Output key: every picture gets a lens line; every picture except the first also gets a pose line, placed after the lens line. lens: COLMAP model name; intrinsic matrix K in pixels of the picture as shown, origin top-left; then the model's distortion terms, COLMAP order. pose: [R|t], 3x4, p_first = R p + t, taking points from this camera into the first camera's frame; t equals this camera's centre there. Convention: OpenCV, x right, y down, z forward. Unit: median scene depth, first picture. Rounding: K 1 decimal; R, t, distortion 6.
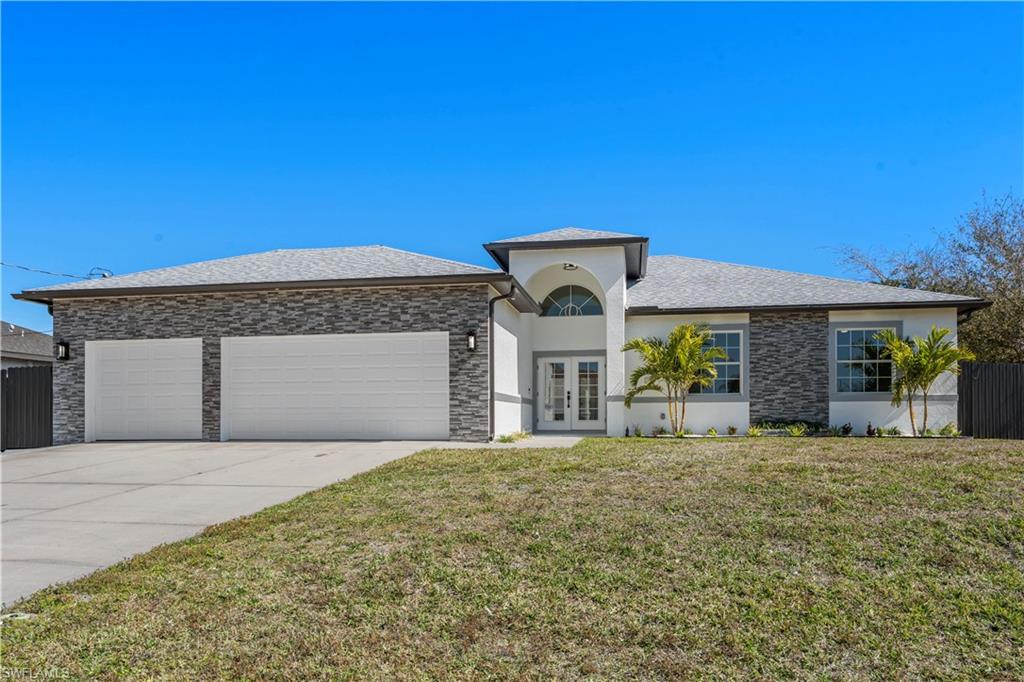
lens RADIAL K [[746.7, 0, 515.5], [0, 746.7, 363.6], [0, 0, 1]] dist [-0.020909, 0.006024]
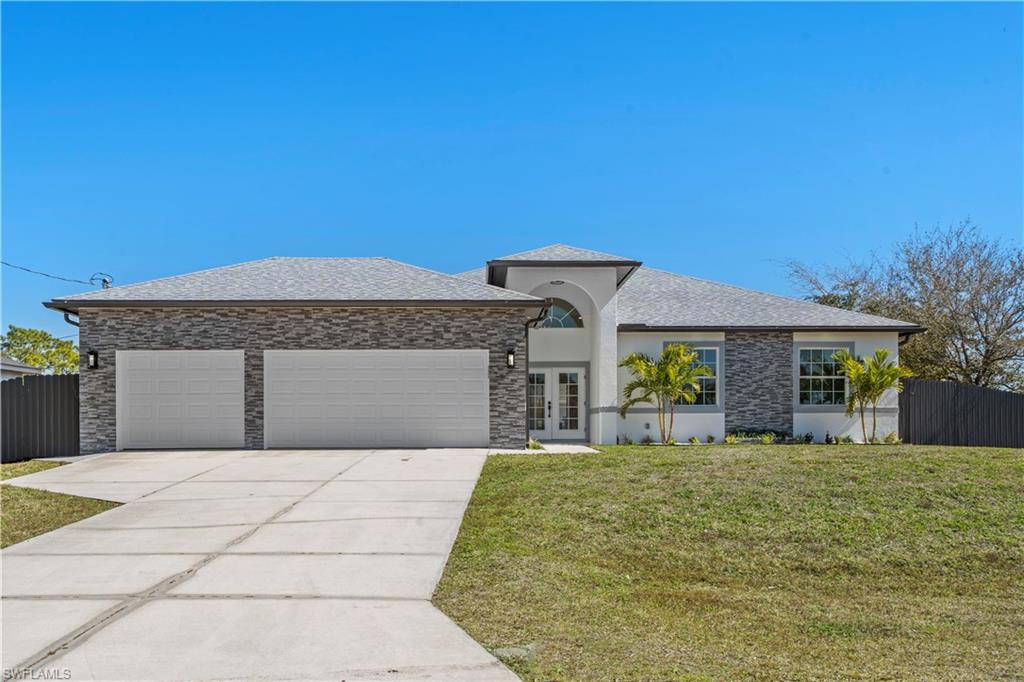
lens RADIAL K [[971.2, 0, 512.3], [0, 971.2, 342.3], [0, 0, 1]] dist [-0.031696, 0.000000]
pose [[0.982086, 0.017520, 0.187615, -0.297196], [-0.014894, 0.999770, -0.015401, -0.029226], [-0.187841, 0.012331, 0.982122, -0.389829]]
